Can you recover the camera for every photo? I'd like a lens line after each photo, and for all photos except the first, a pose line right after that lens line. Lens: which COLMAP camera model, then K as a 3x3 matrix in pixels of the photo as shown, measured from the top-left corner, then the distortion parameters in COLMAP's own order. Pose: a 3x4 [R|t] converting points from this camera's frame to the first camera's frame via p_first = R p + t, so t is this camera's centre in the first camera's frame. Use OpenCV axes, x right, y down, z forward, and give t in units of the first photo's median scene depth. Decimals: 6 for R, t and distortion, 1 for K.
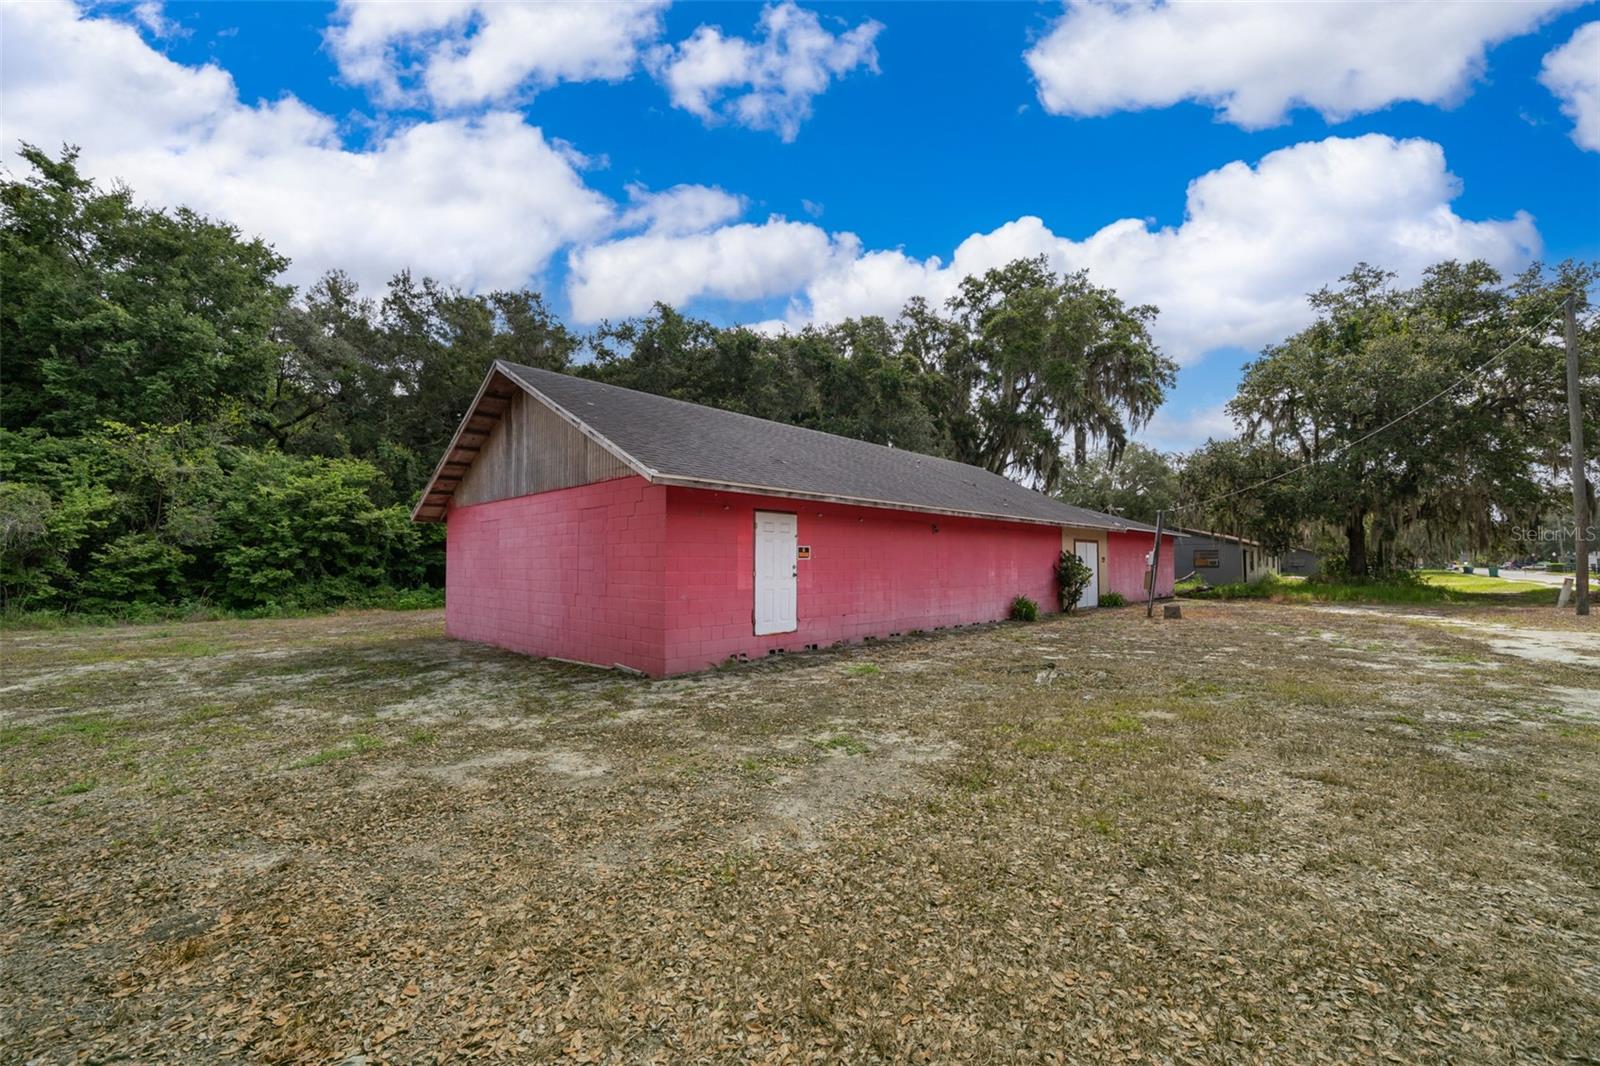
lens RADIAL K [[649.5, 0, 797.6], [0, 649.5, 544.9], [0, 0, 1]] dist [0.000169, 0.000361]
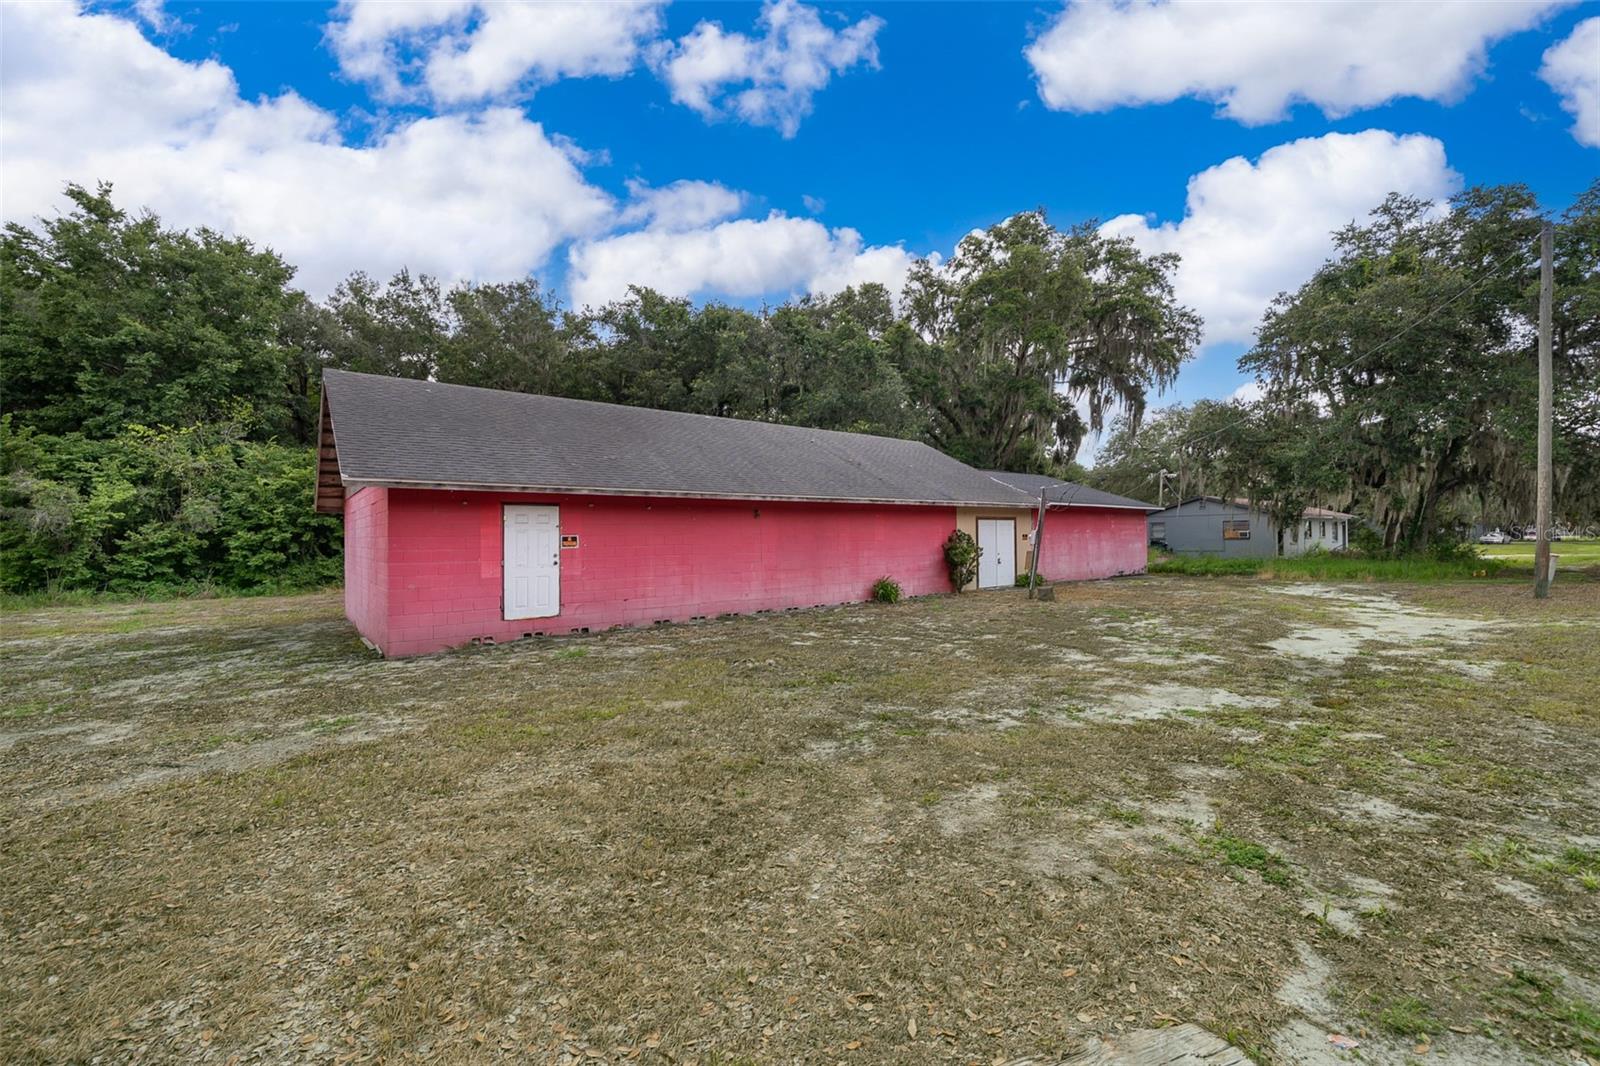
lens RADIAL K [[667.7, 0, 800.0], [0, 667.7, 533.0], [0, 0, 1]] dist [0.001121, -0.000135]
pose [[0.990864, -0.010231, -0.134477, 0.250662], [0.013713, 0.999594, 0.024993, -0.011750], [0.134166, -0.026609, 0.990602, -0.014587]]
